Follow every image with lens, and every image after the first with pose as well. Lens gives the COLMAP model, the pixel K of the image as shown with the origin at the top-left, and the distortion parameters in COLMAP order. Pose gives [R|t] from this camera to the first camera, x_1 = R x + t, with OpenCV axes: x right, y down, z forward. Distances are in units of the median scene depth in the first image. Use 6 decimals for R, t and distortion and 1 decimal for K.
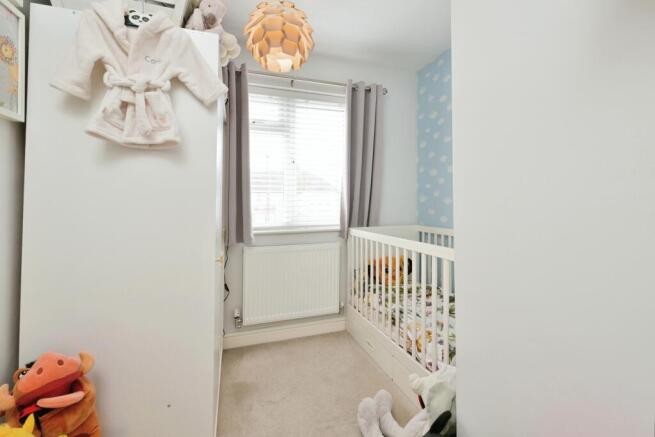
lens RADIAL K [[274.5, 0, 344.9], [0, 274.5, 171.4], [0, 0, 1]] dist [-0.001916, 0.000032]
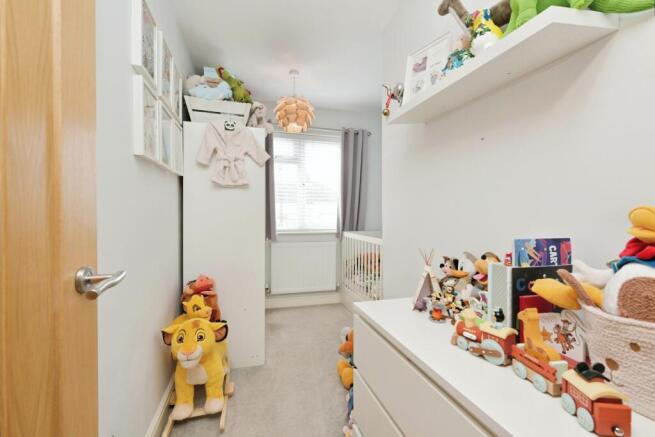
lens RADIAL K [[274.5, 0, 327.7], [0, 274.5, 217.2], [0, 0, 1]] dist [-0.001916, 0.000032]
pose [[0.994756, 0.017311, -0.100799, 0.088441], [-0.004141, 0.991581, 0.129420, -0.055988], [0.102191, -0.128323, 0.986453, -0.439771]]
